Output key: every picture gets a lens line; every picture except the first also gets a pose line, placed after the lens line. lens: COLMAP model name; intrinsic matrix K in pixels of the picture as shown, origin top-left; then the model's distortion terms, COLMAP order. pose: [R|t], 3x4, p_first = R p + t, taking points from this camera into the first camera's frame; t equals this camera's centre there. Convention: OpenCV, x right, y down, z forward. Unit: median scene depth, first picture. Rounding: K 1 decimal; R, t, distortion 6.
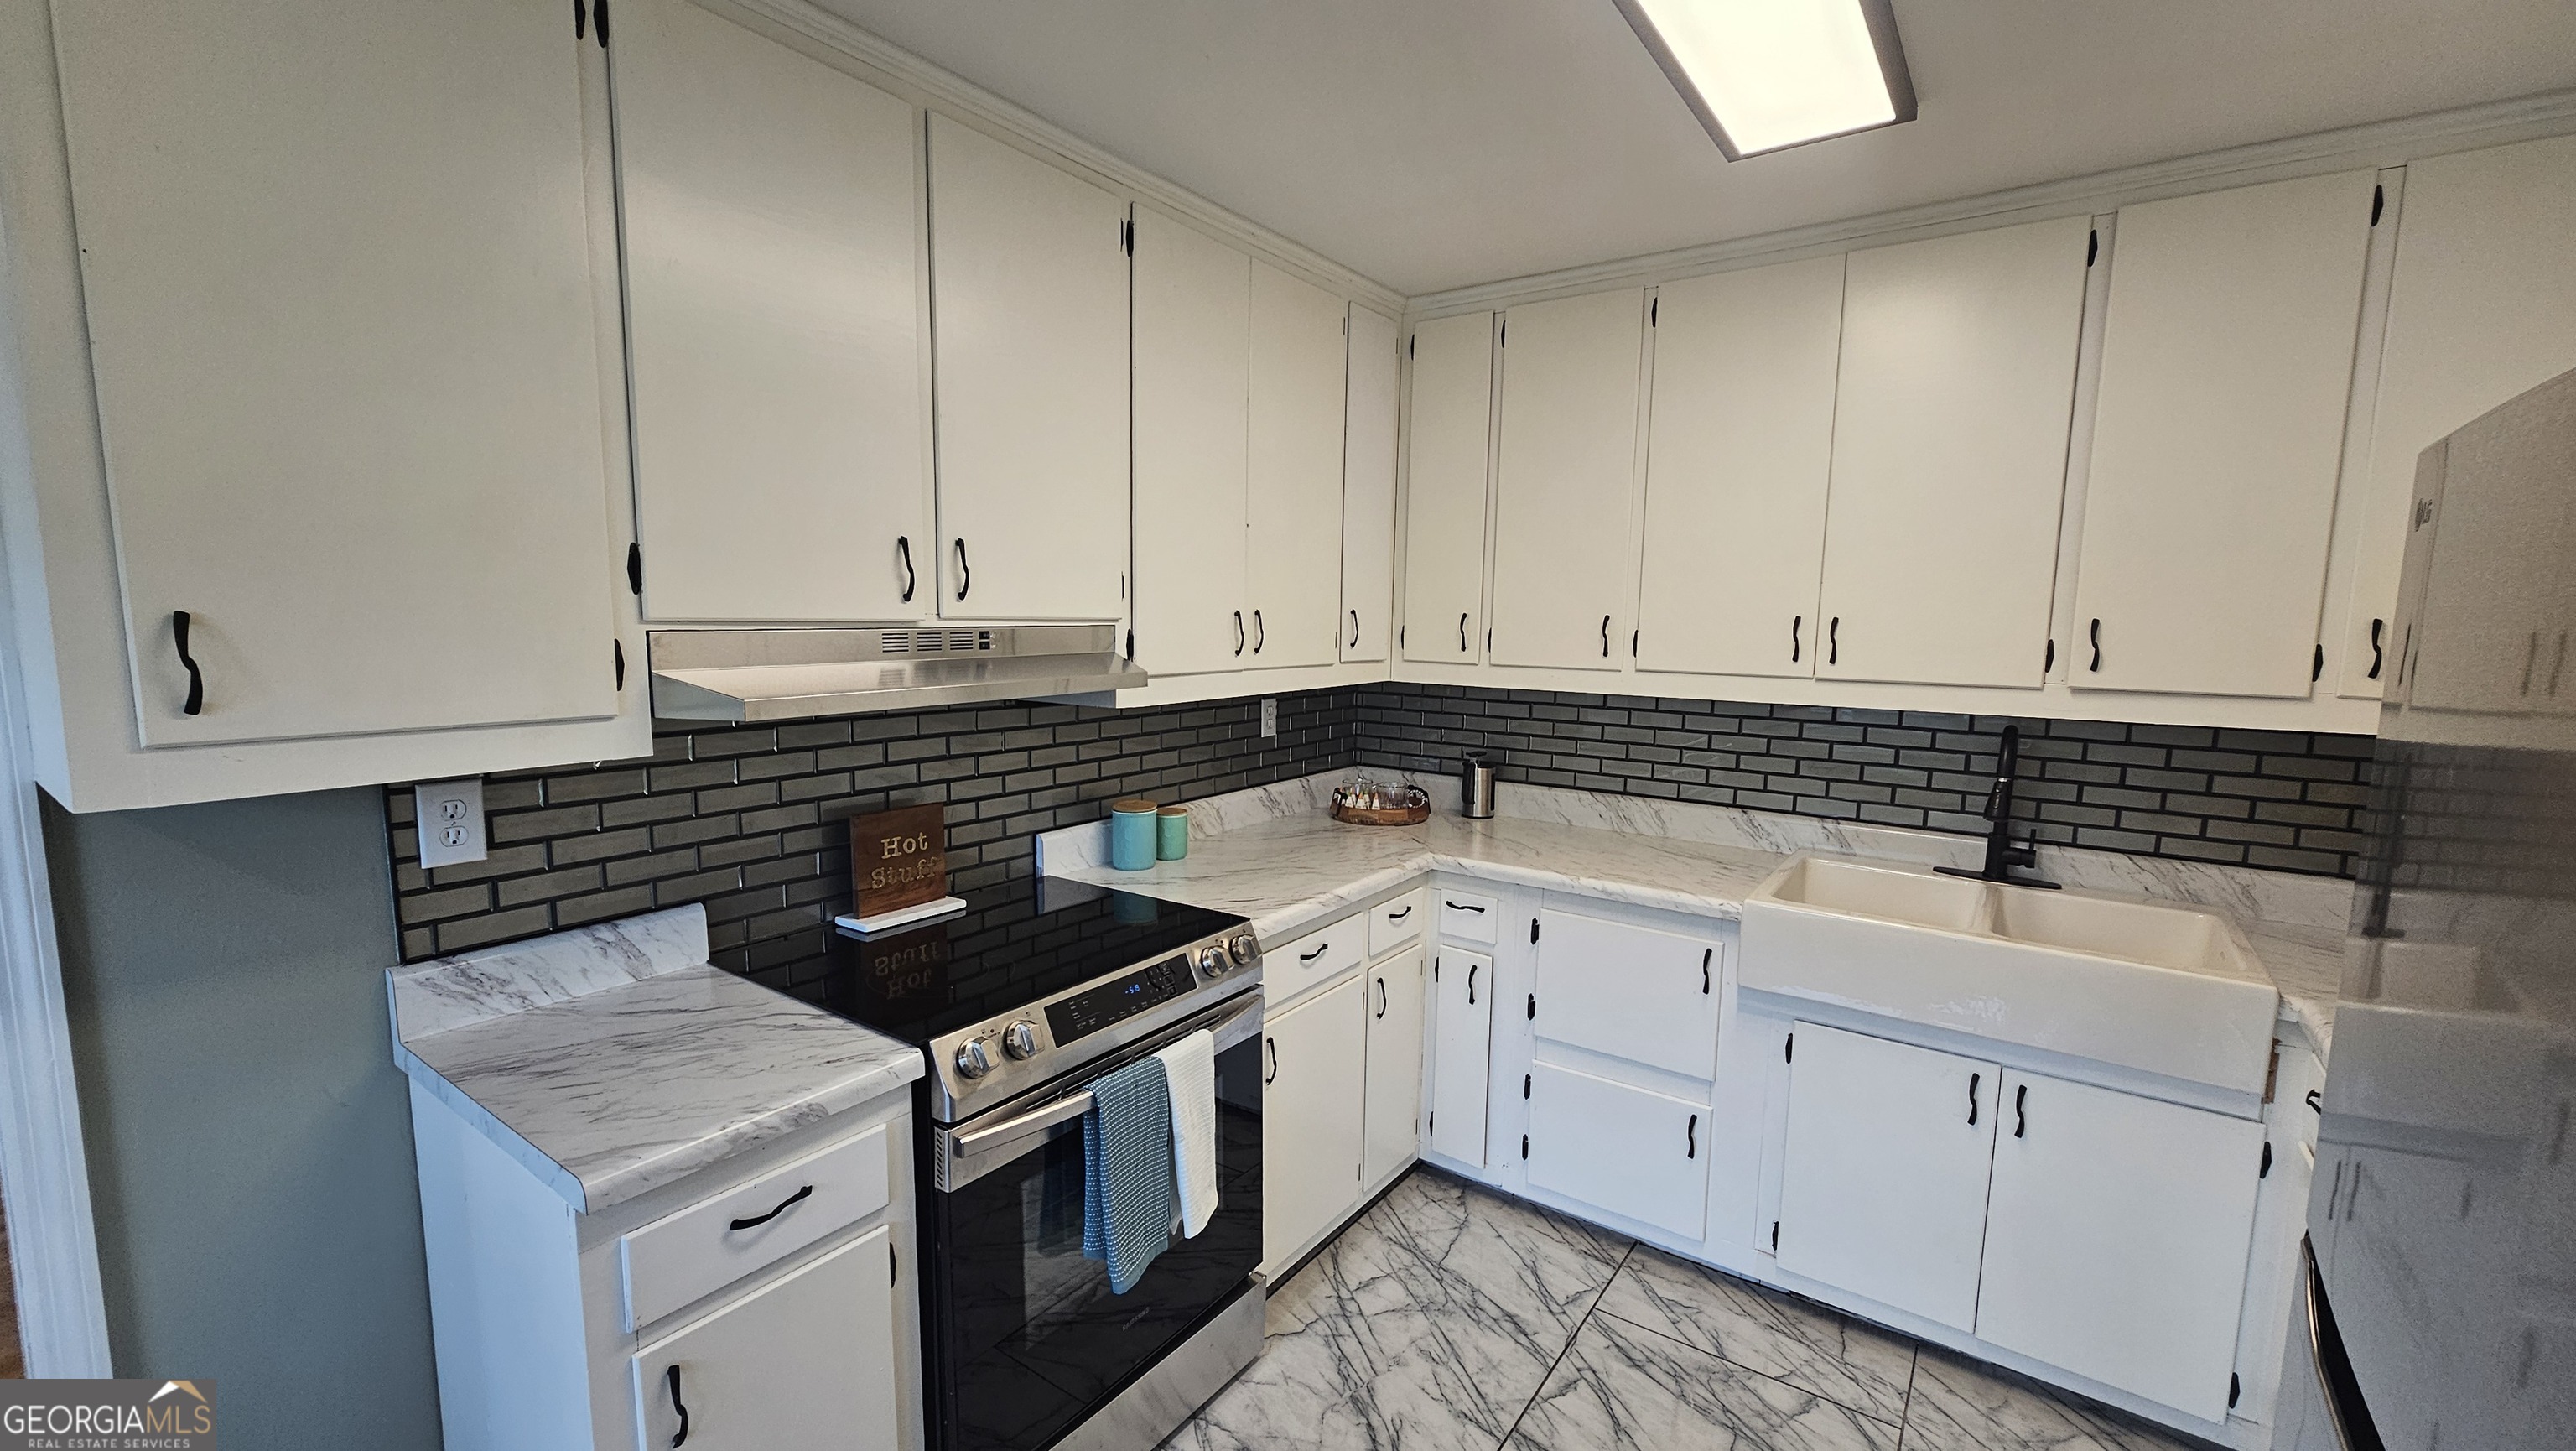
lens RADIAL K [[1057.2, 0, 1282.8], [0, 1057.2, 736.5], [0, 0, 1]] dist [0.004844, 0.000036]
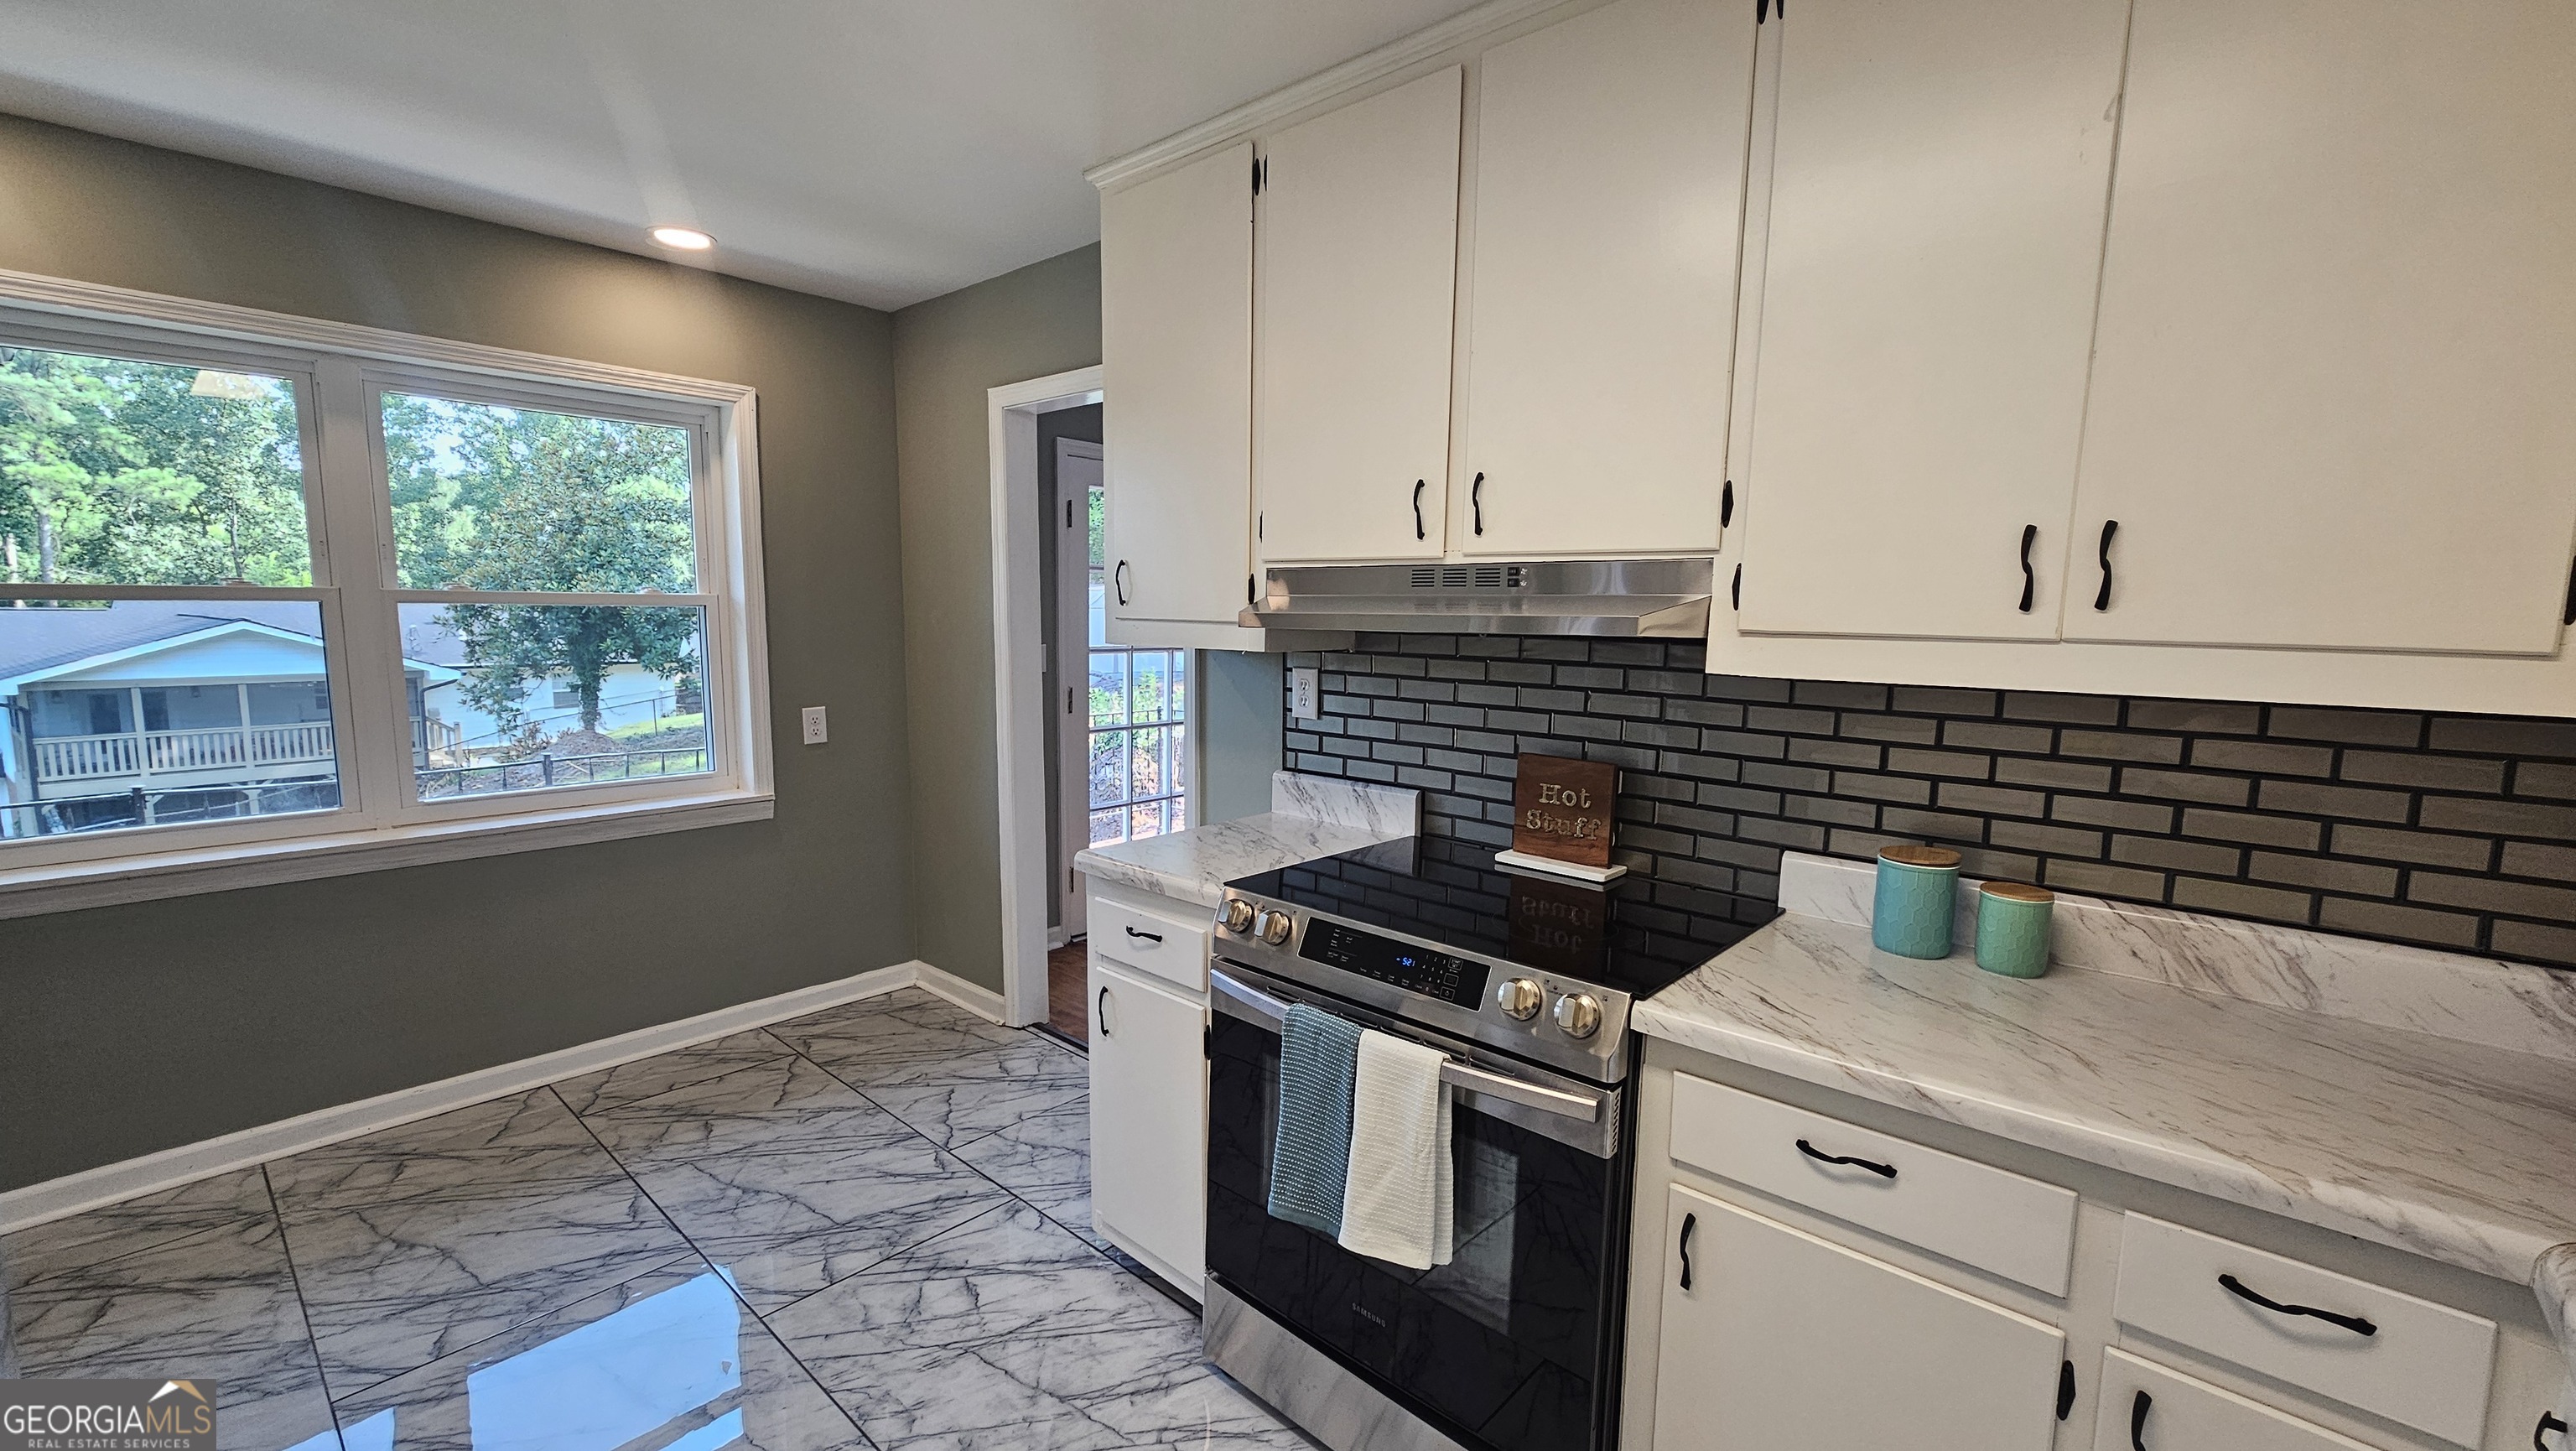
lens RADIAL K [[1057.2, 0, 1272.6], [0, 1057.2, 742.7], [0, 0, 1]] dist [0.004844, 0.000036]
pose [[-0.114029, 0.111969, -0.987148, 0.607623], [-0.136688, 0.982411, 0.127221, -0.031739], [0.984029, 0.149438, -0.096719, 0.795515]]
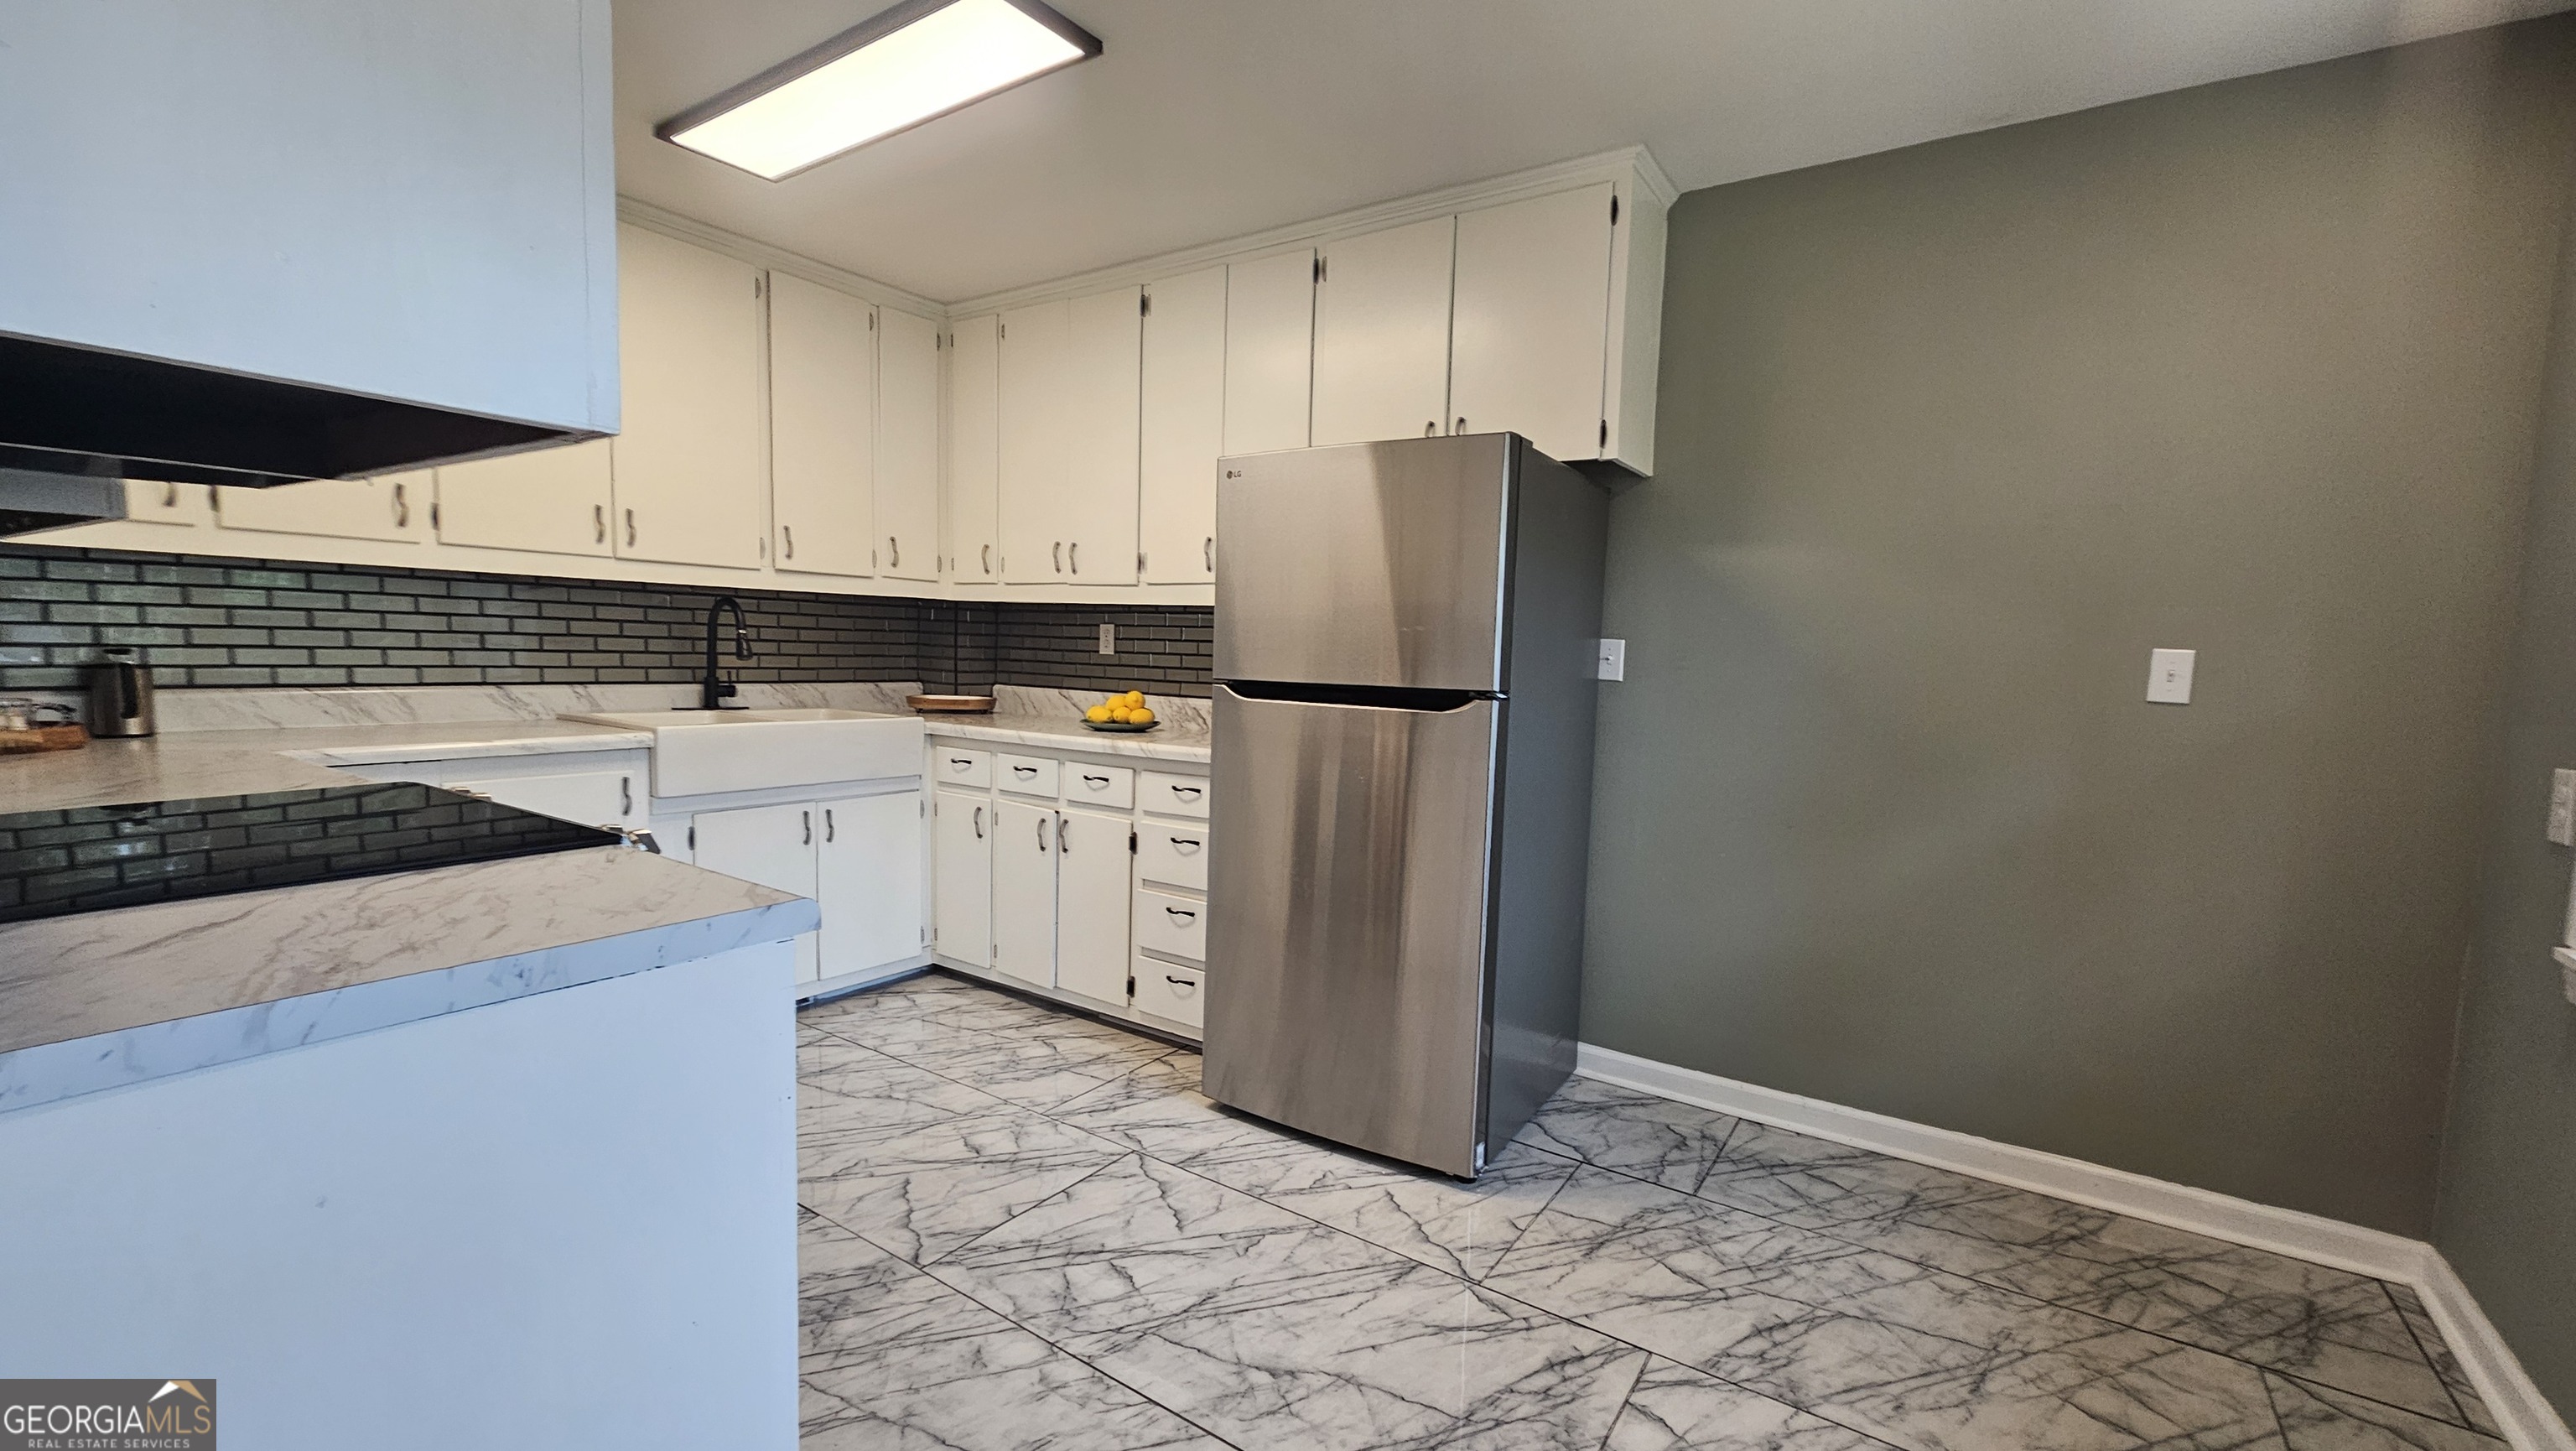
lens RADIAL K [[1057.2, 0, 1291.0], [0, 1057.2, 738.6], [0, 0, 1]] dist [0.004844, 0.000036]
pose [[-0.029799, -0.101712, 0.994367, -0.876720], [0.091110, 0.990392, 0.104036, 0.110943], [-0.995395, 0.093697, -0.020246, 0.298183]]
